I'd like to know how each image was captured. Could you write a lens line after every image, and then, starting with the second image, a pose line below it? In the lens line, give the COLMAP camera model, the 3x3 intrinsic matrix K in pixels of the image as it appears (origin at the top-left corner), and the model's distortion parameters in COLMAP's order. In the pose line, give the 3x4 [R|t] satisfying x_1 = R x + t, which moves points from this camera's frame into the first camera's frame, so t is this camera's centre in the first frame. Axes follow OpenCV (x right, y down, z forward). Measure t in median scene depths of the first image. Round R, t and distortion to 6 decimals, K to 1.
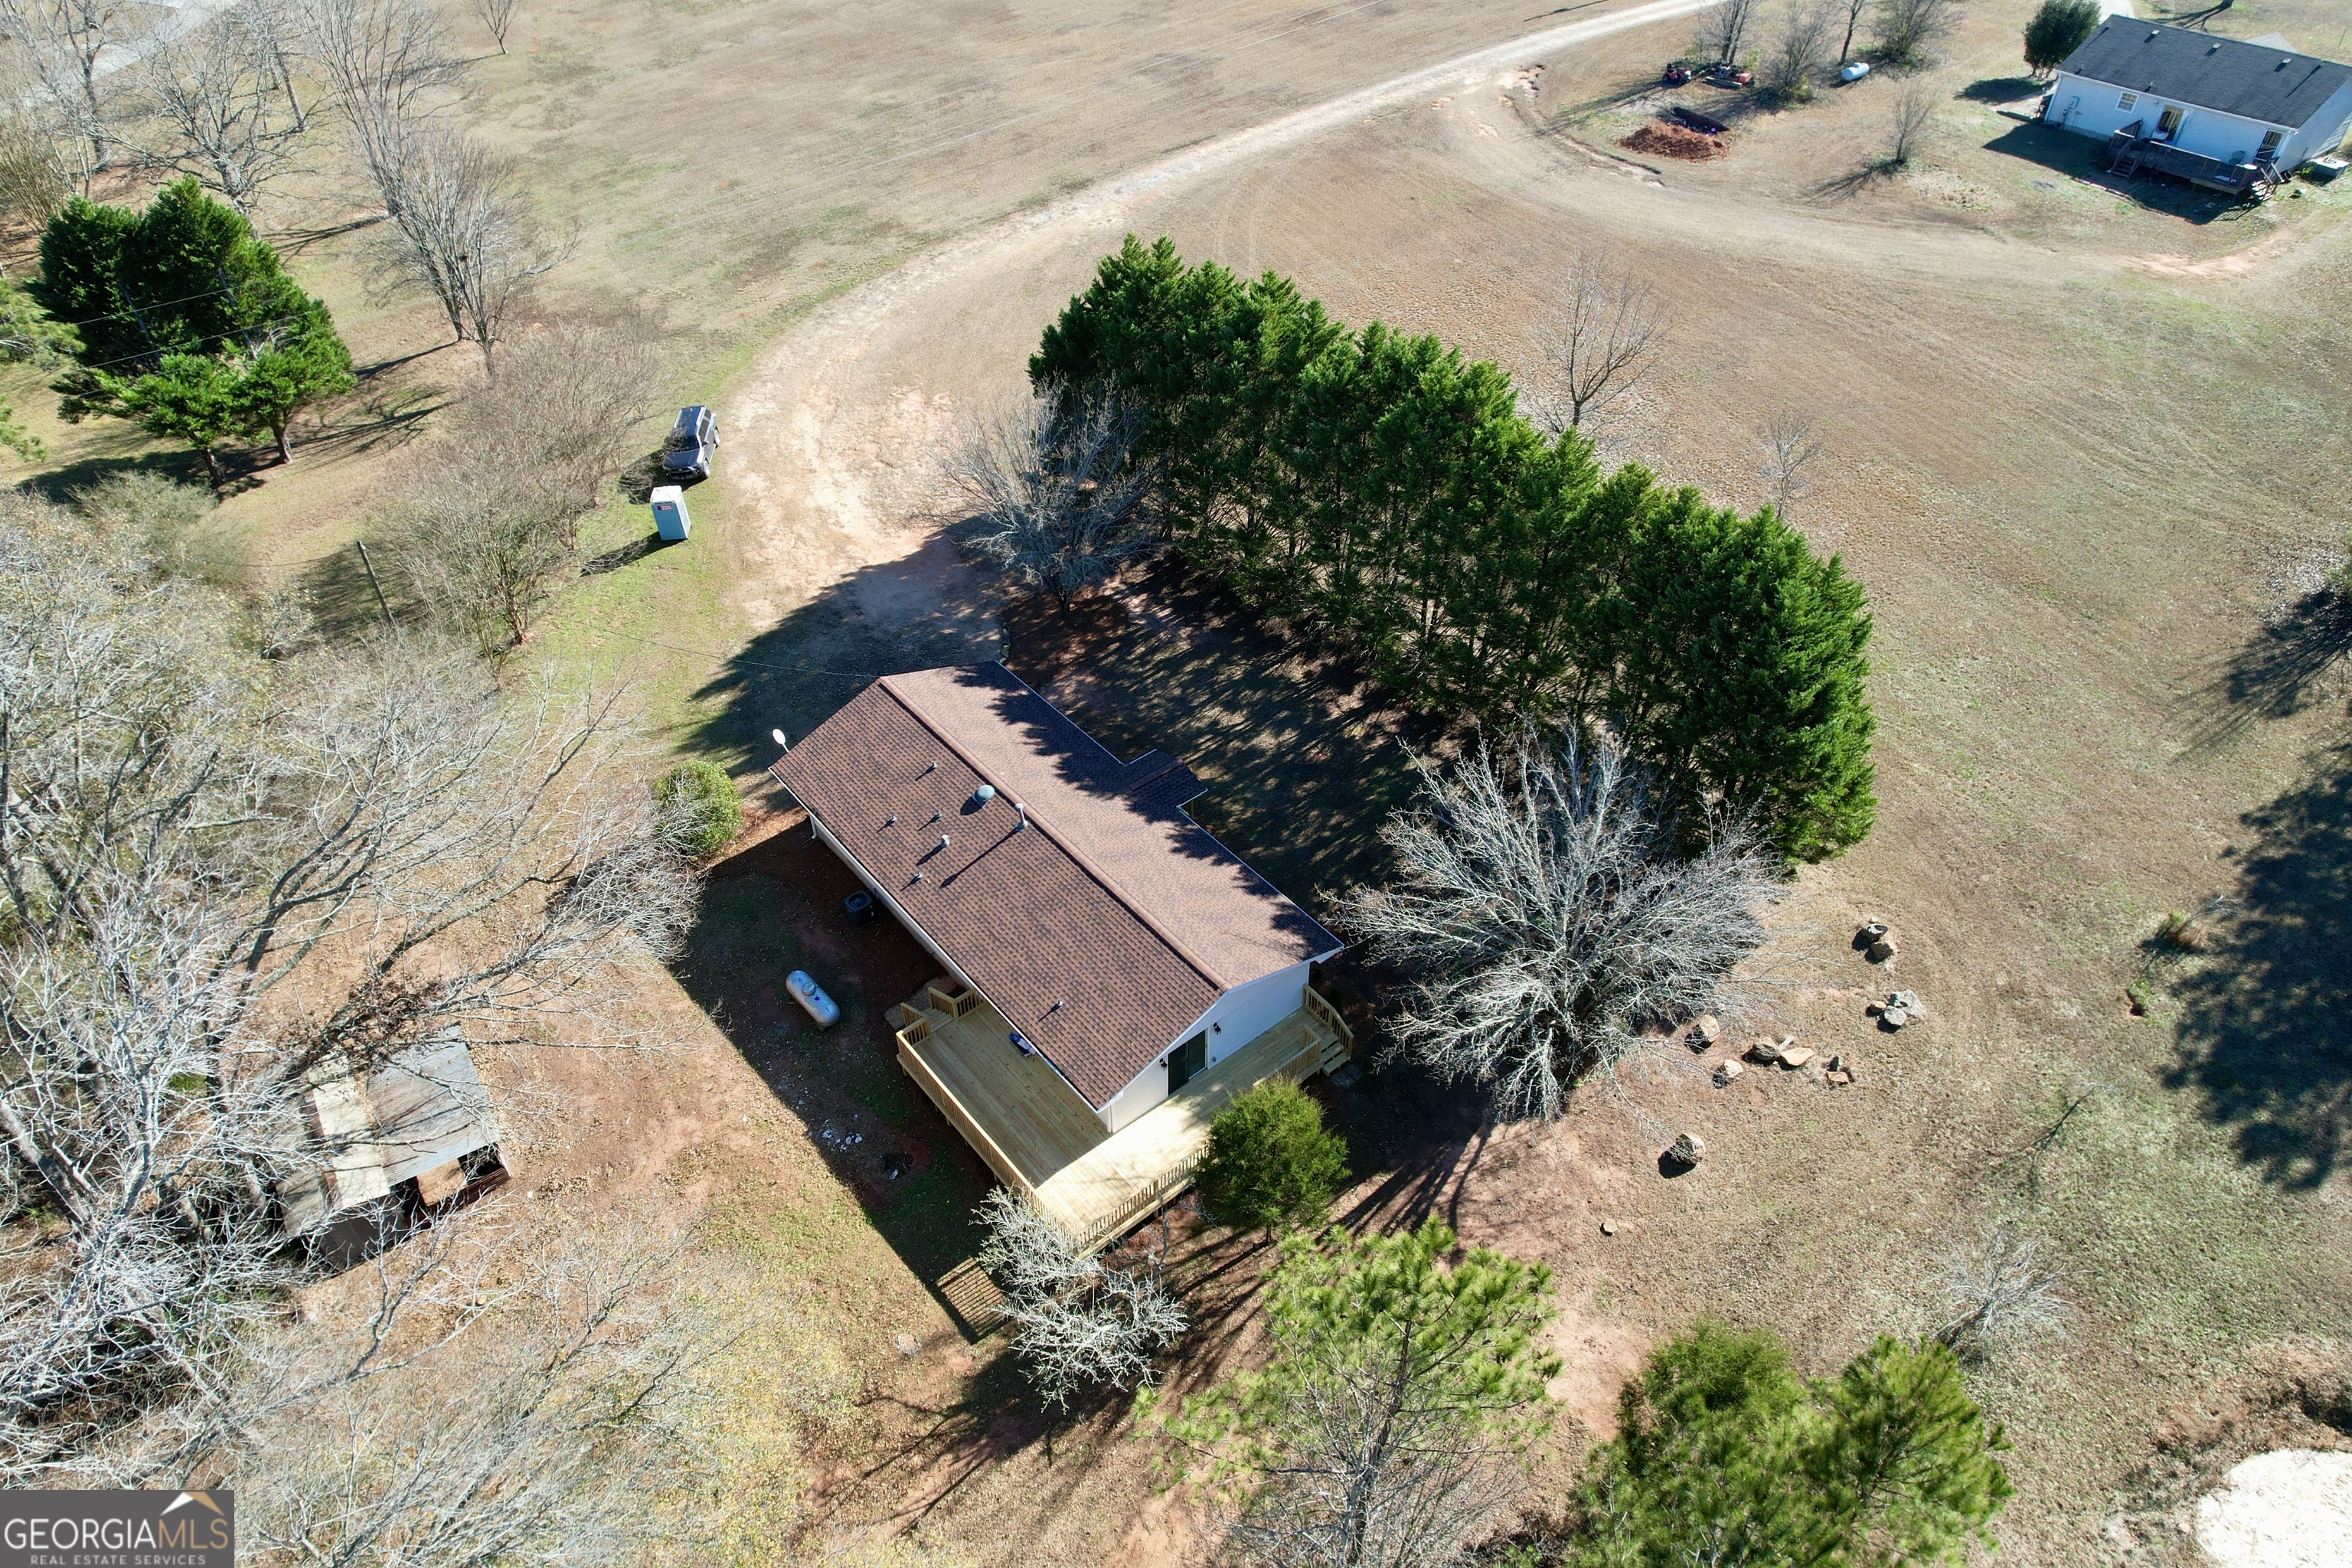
lens RADIAL K [[1500.3, 0, 1182.6], [0, 1500.3, 787.9], [0, 0, 1]] dist [-0.073597, 0.063261]
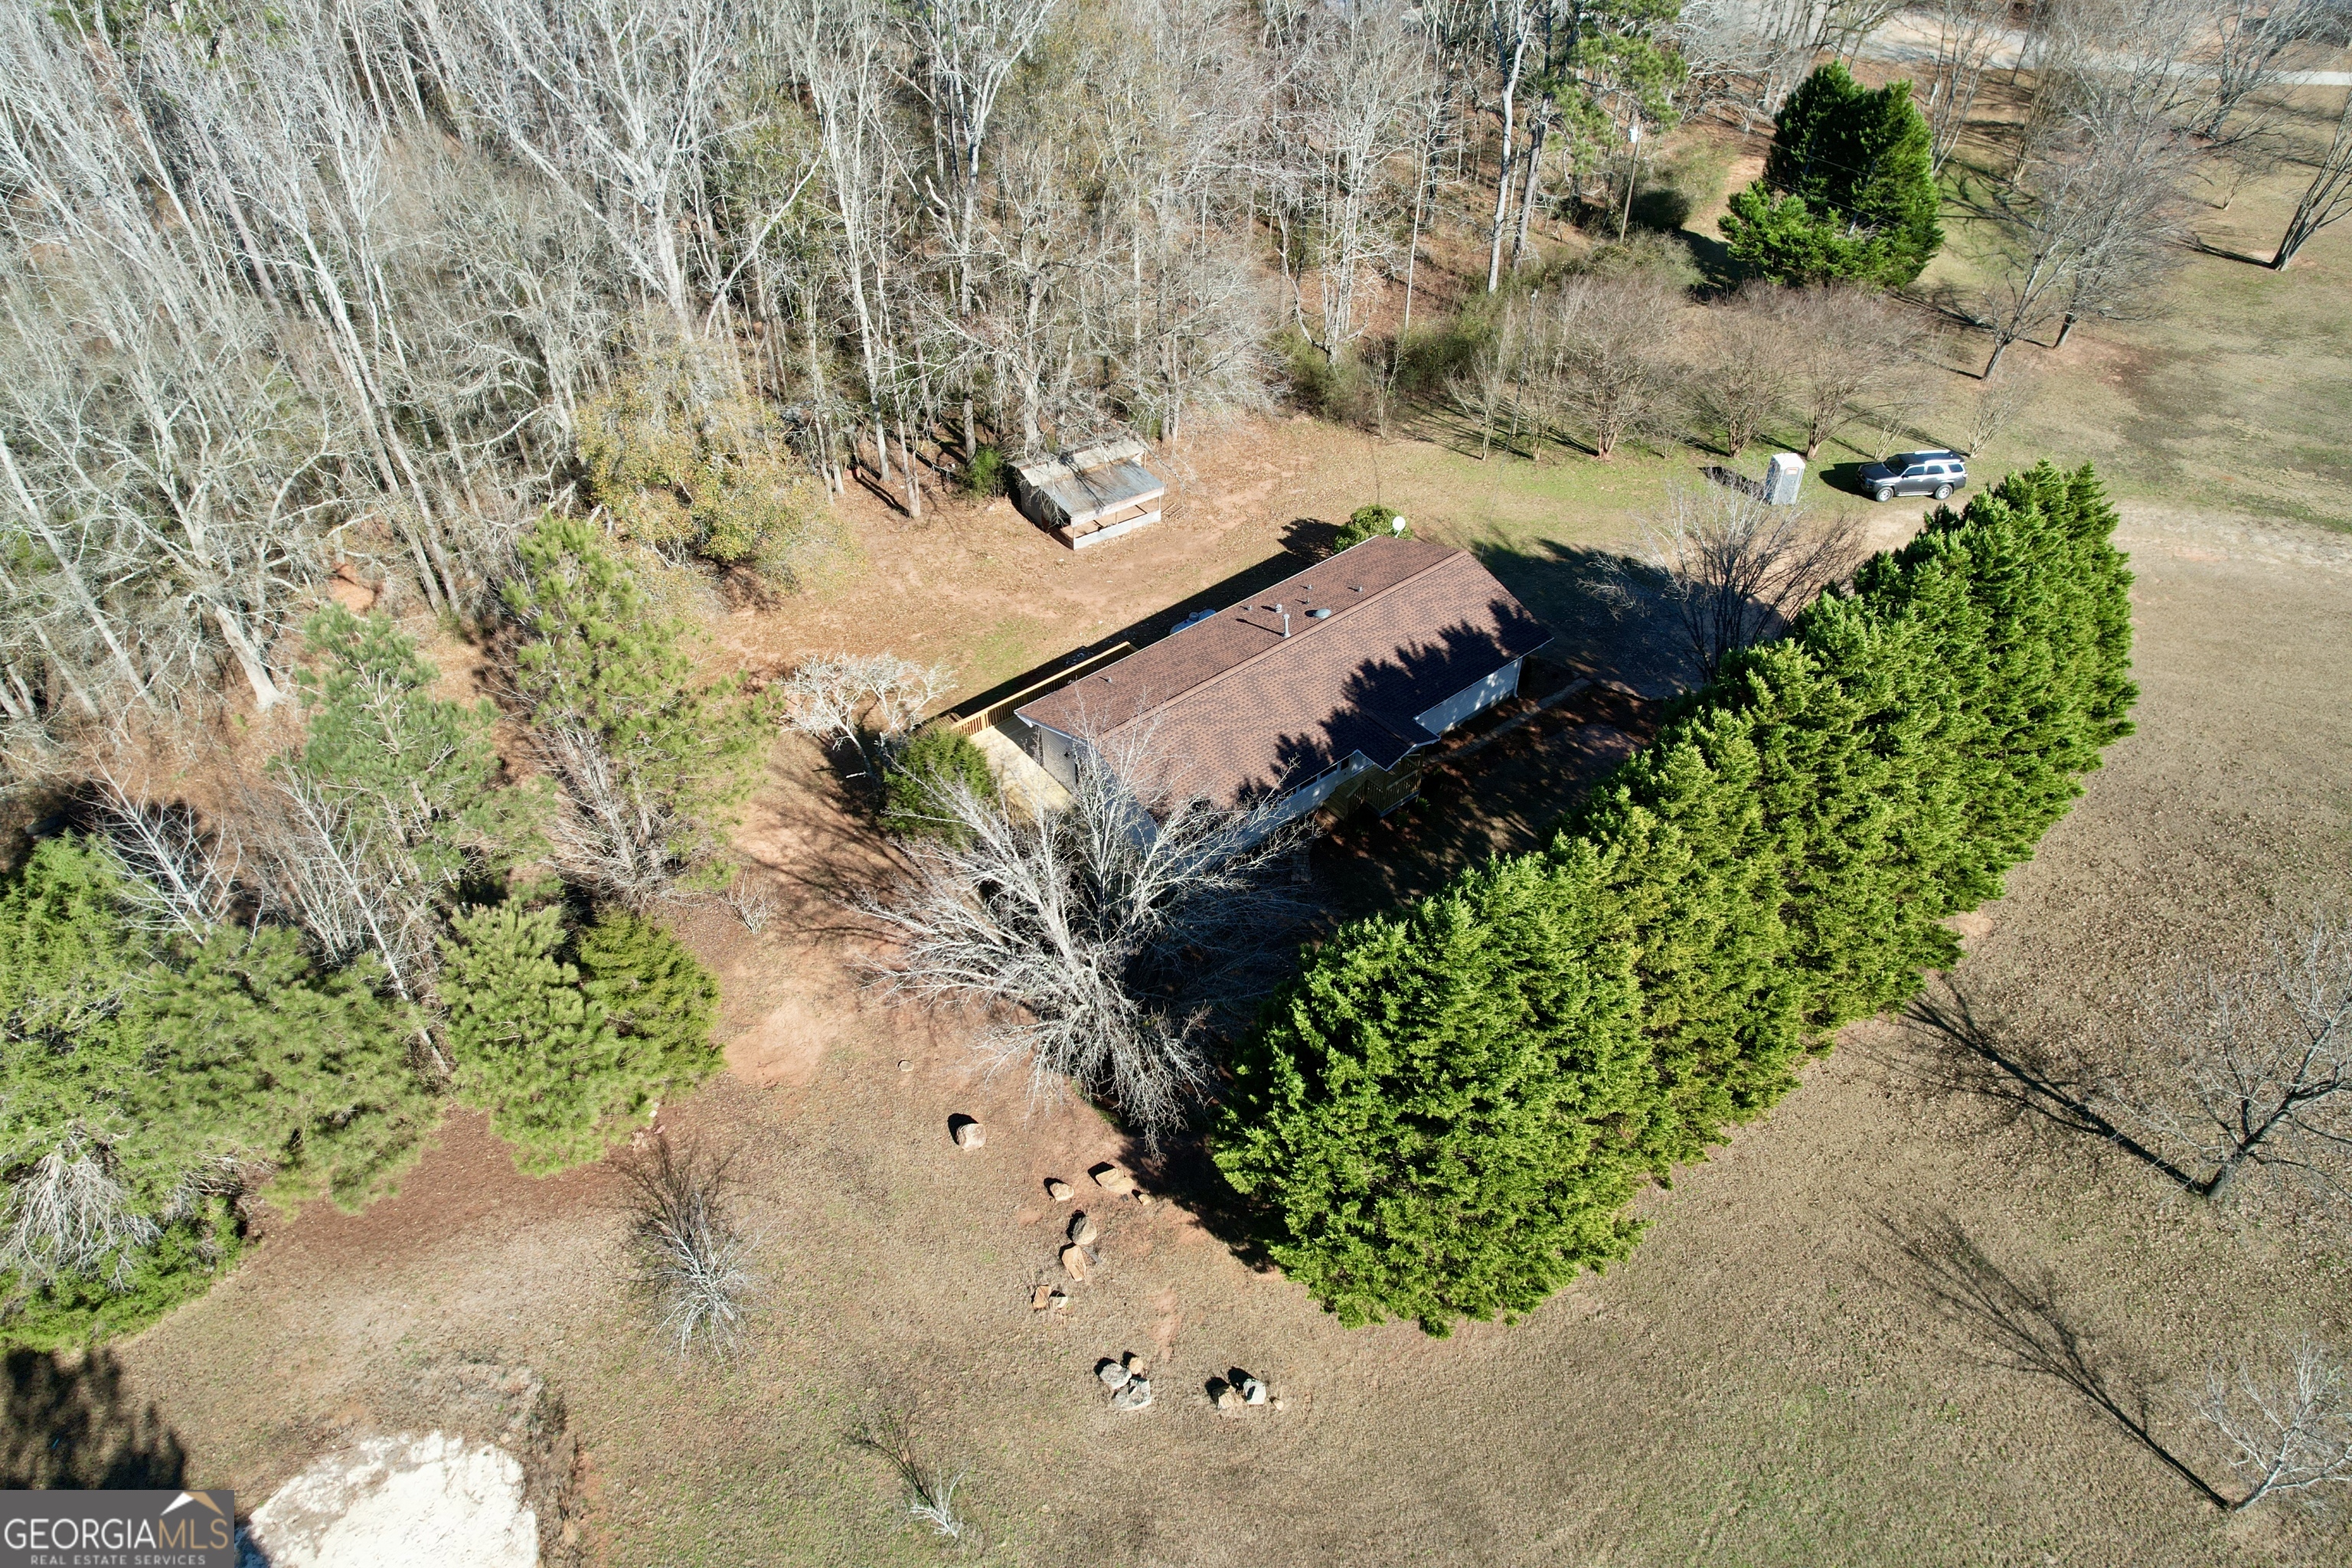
lens RADIAL K [[1500.3, 0, 1182.6], [0, 1500.3, 787.9], [0, 0, 1]] dist [-0.073597, 0.063261]
pose [[-0.009856, 0.661805, -0.749611, 0.814149], [-0.665403, 0.555238, 0.498948, -0.421379], [0.746419, 0.503711, 0.434895, 0.472865]]
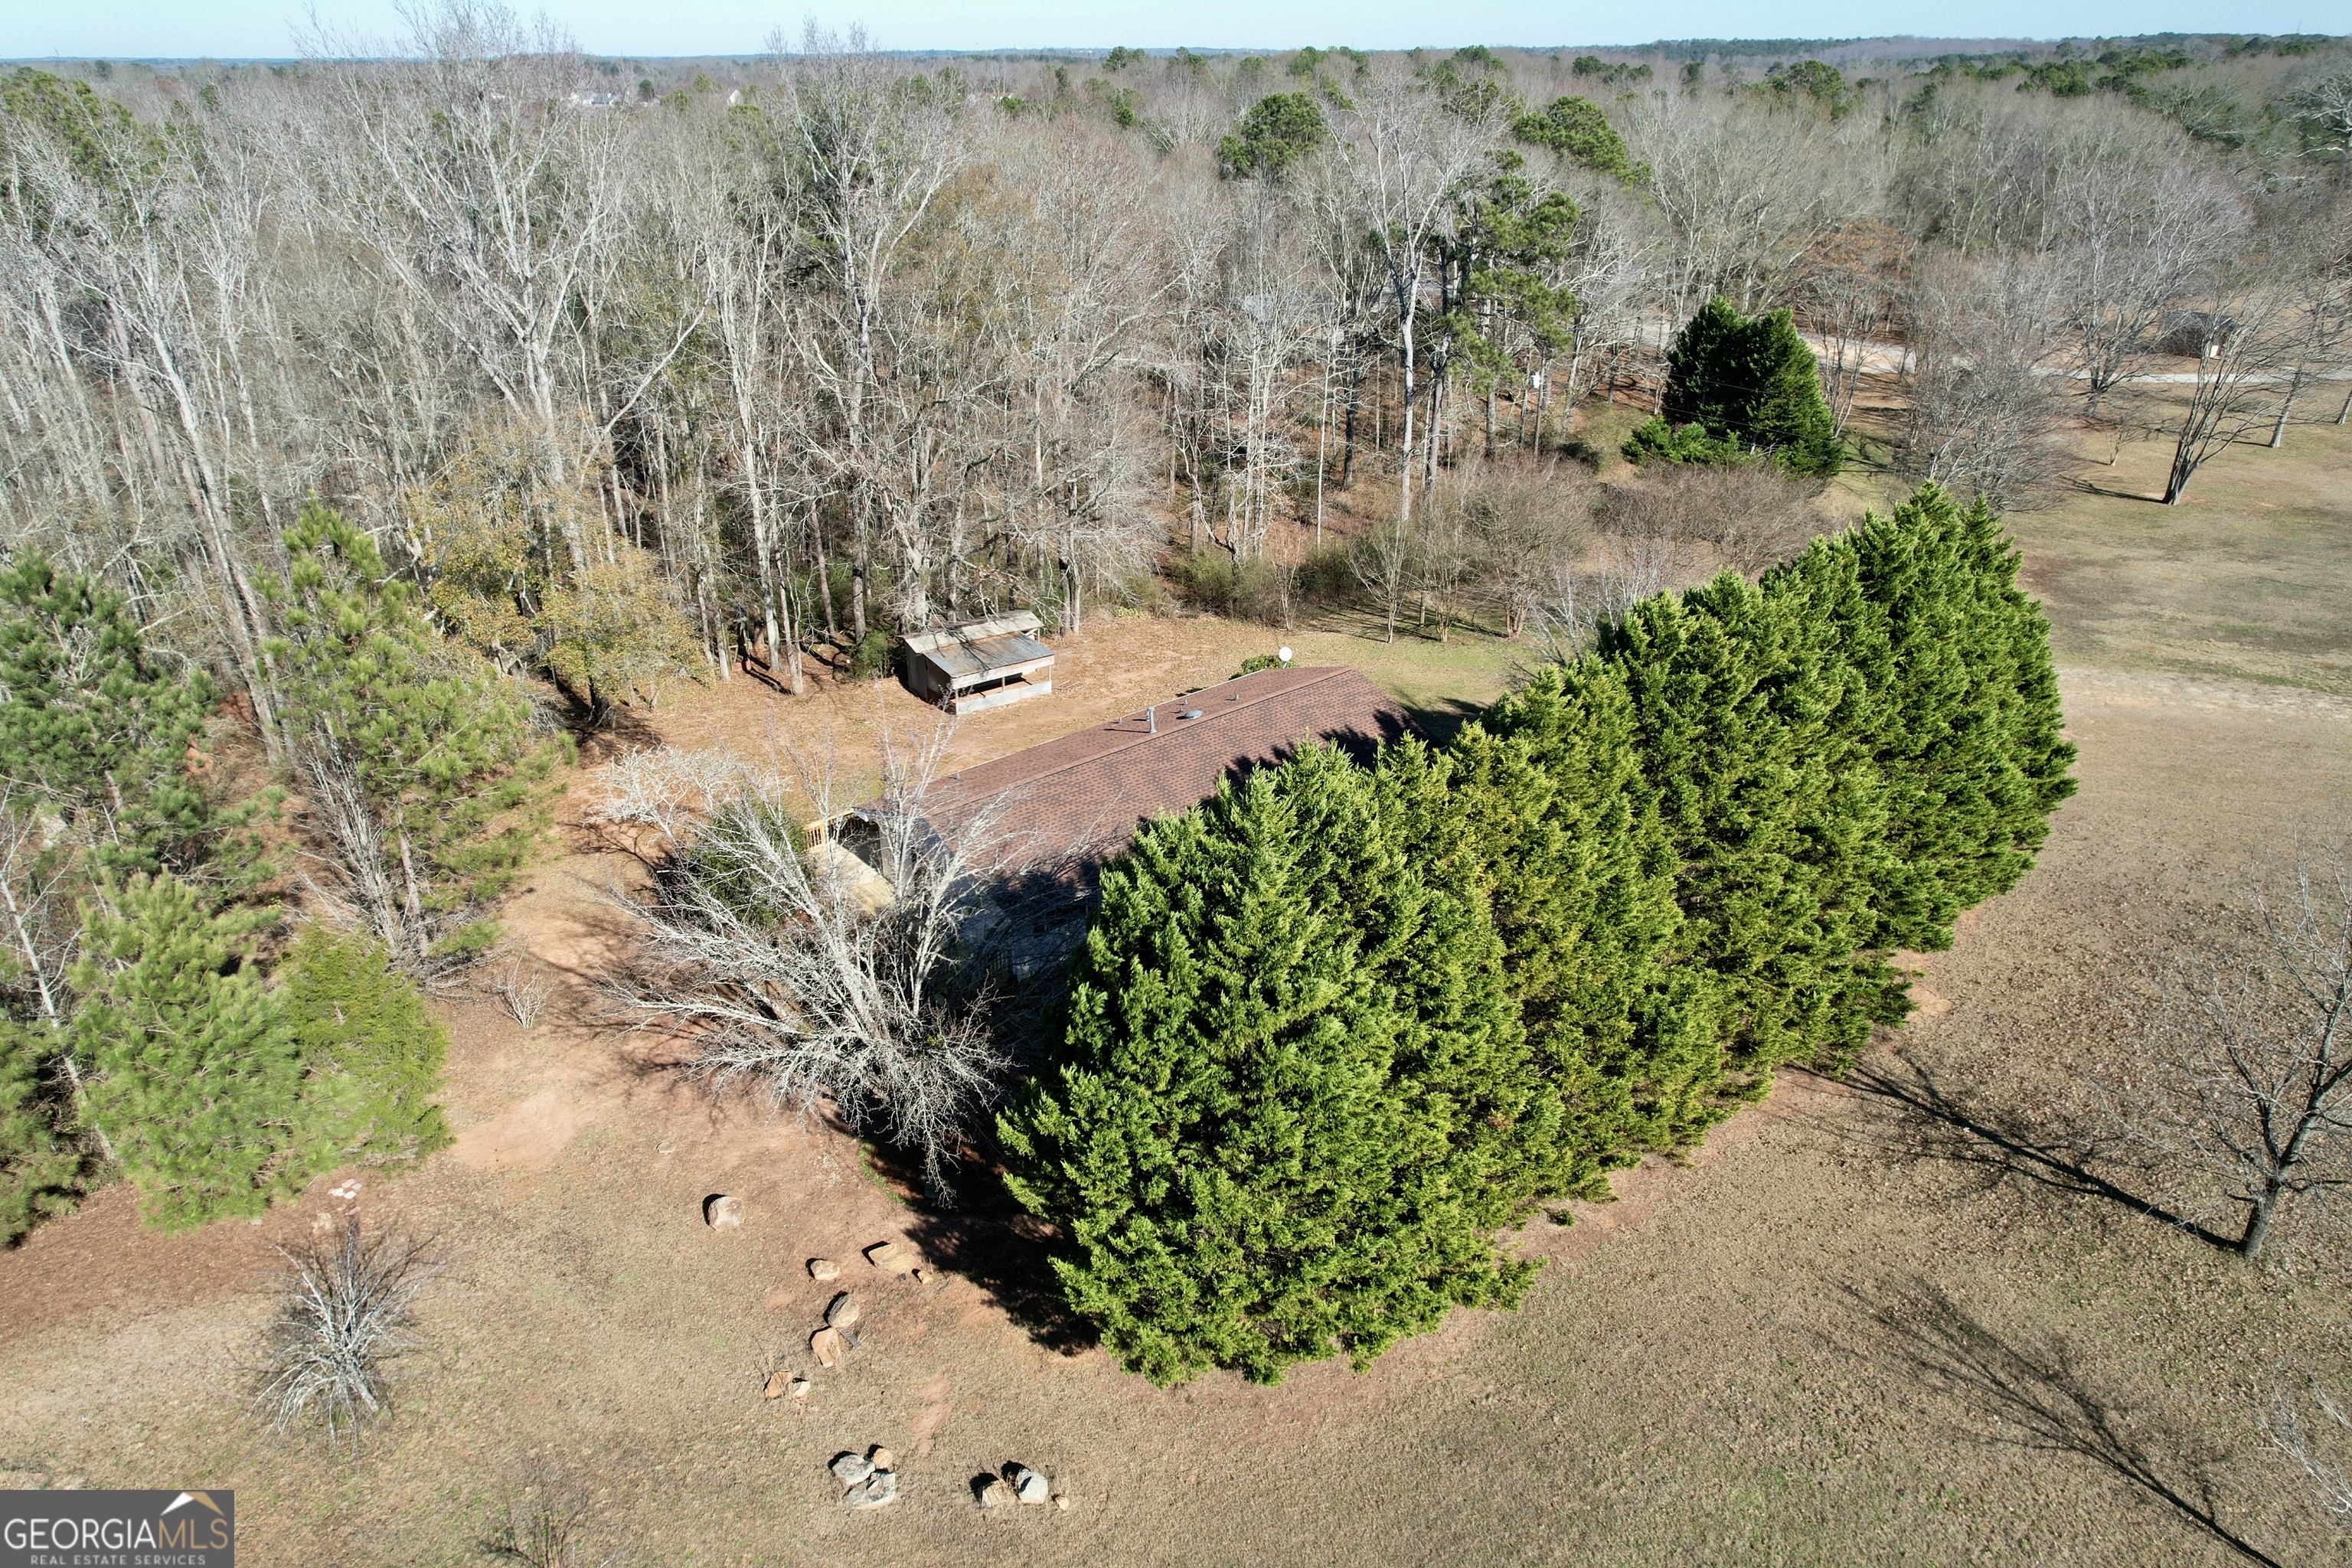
lens RADIAL K [[1506.4, 0, 1176.0], [0, 1506.4, 784.0], [0, 0, 1]] dist [-0.076851, 0.061085]
pose [[-0.003154, 0.442260, -0.896881, 0.844041], [-0.669015, 0.665674, 0.330602, -0.305691], [0.743243, 0.601069, 0.293779, 0.692425]]
